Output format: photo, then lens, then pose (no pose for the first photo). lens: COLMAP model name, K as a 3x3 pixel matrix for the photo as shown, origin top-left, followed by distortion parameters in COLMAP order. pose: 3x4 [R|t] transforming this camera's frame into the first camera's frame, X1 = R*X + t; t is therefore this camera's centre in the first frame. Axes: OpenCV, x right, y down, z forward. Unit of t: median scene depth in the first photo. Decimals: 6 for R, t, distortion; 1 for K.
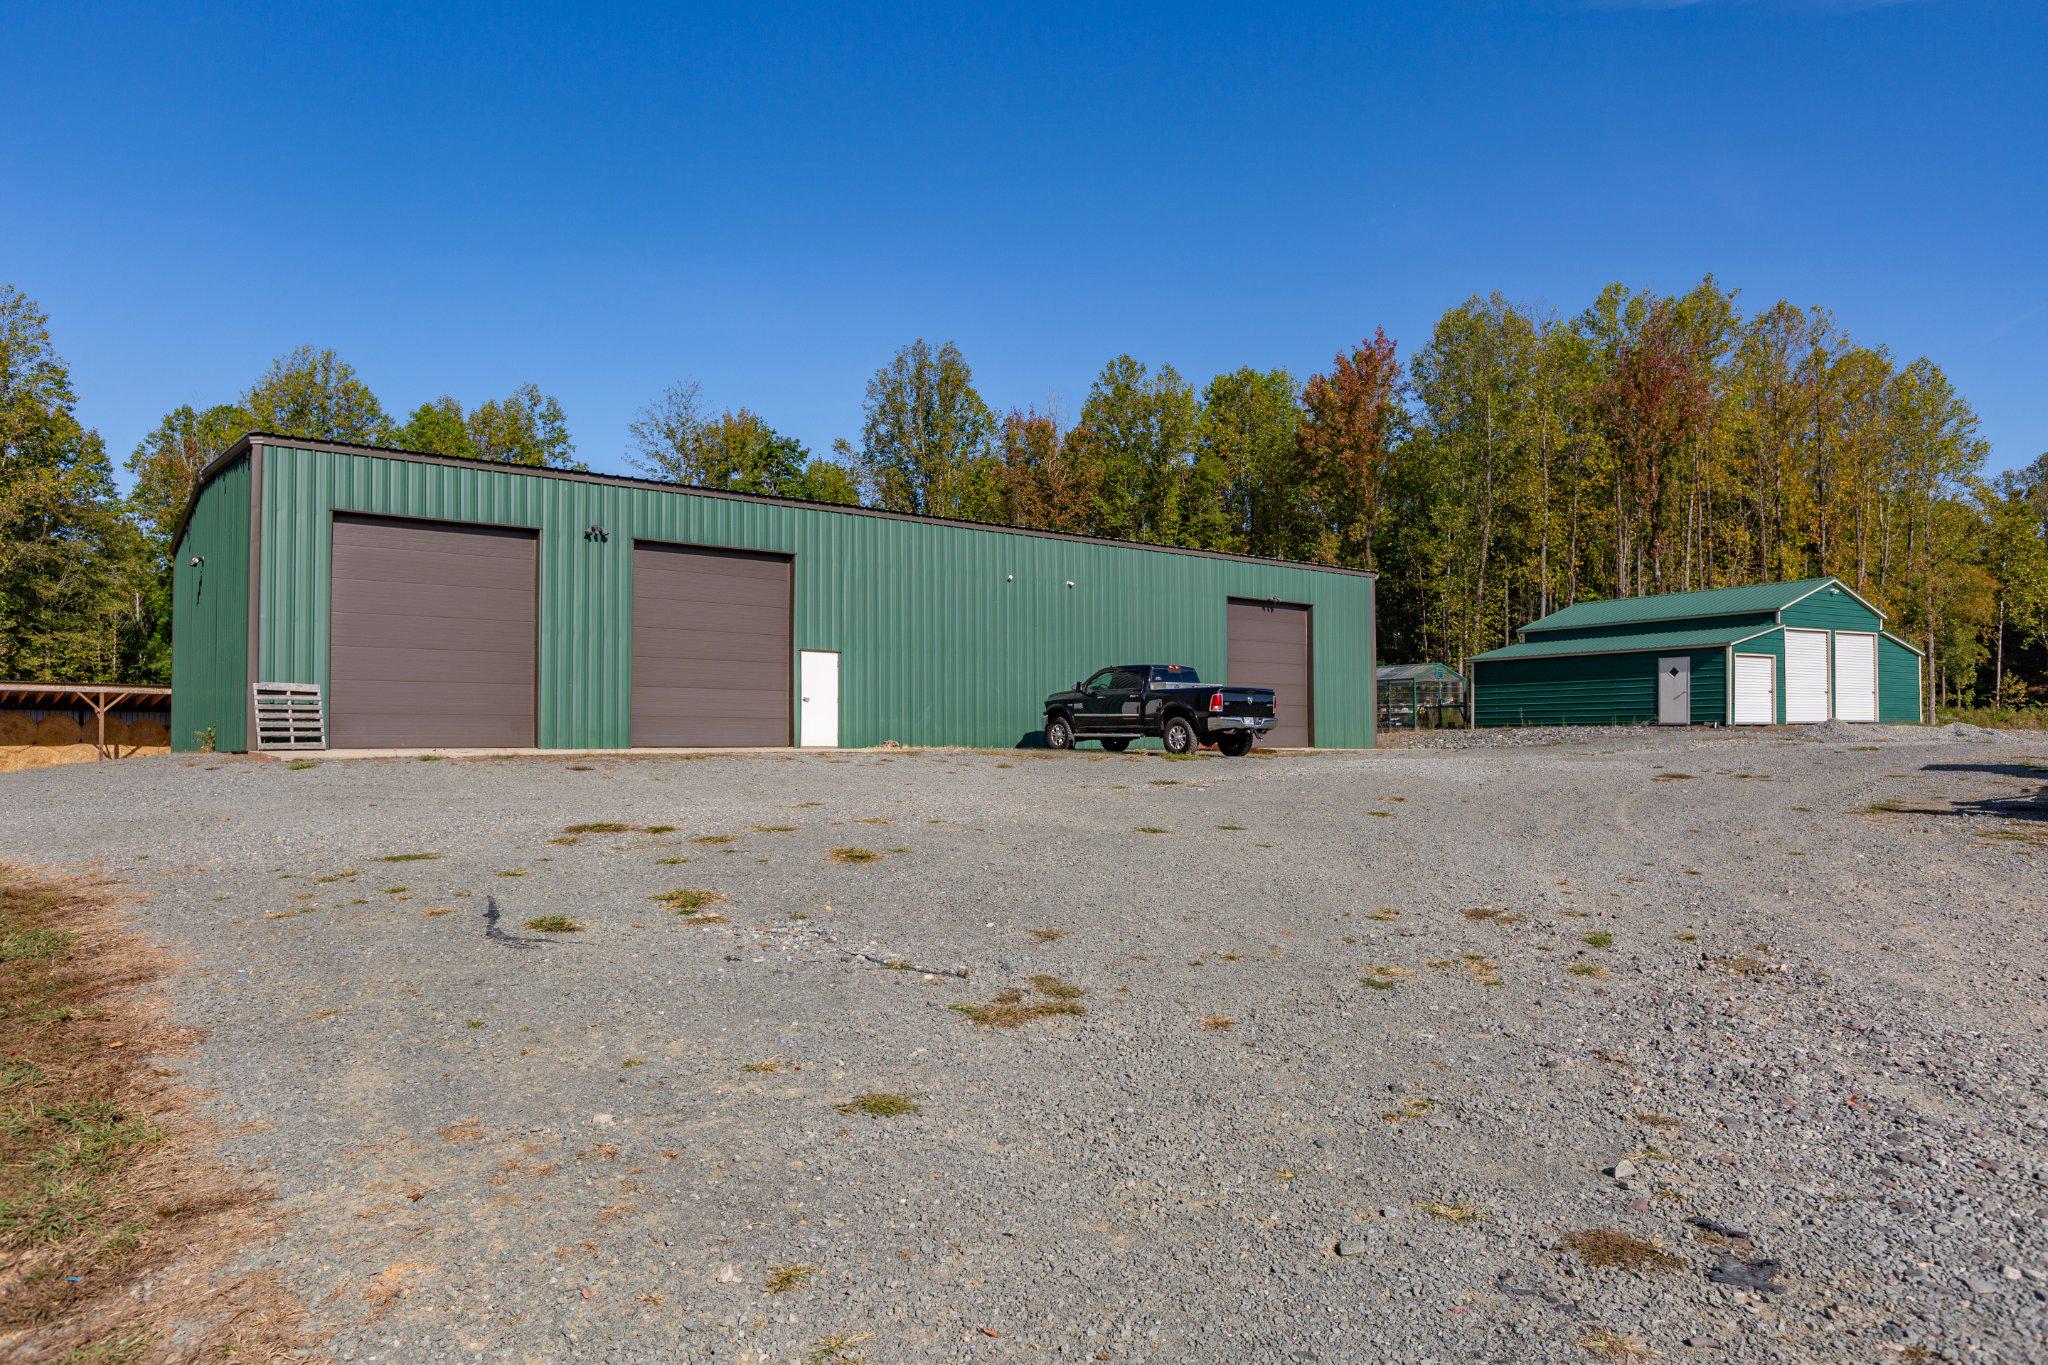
lens RADIAL K [[1281.4, 0, 1021.9], [0, 1281.4, 720.5], [0, 0, 1]] dist [-0.003984, -0.003817]
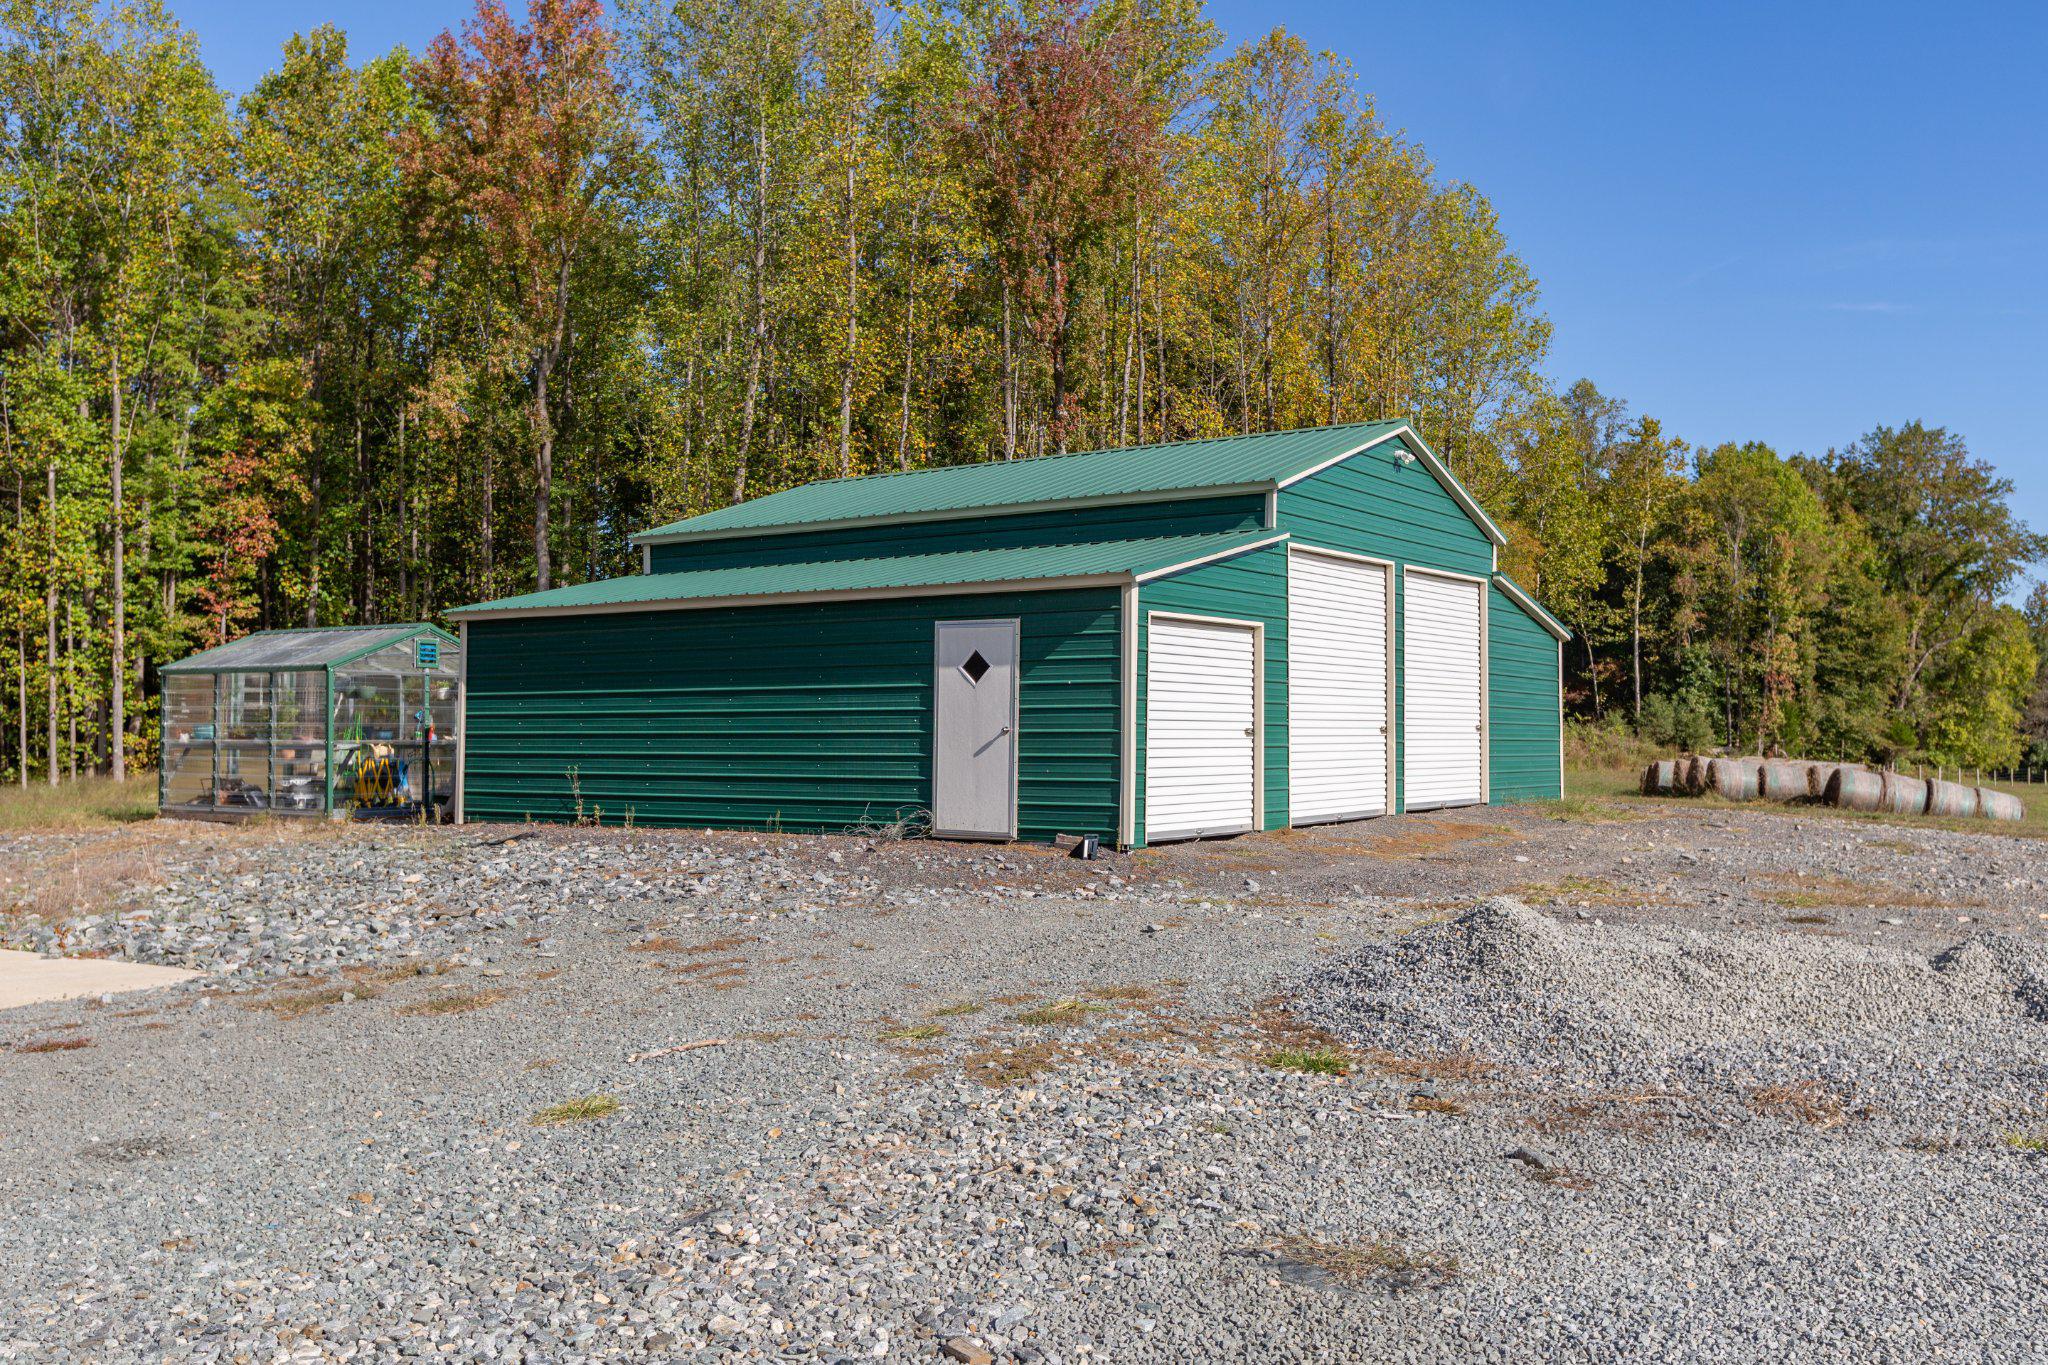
lens RADIAL K [[1810.1, 0, 1022.0], [0, 1810.1, 675.7], [0, 0, 1]] dist [-0.002923, 0.005107]
pose [[0.920667, 0.020044, 0.389834, 0.237628], [-0.011167, 0.999624, -0.025025, -0.016917], [-0.390189, 0.018686, 0.920545, 0.403441]]
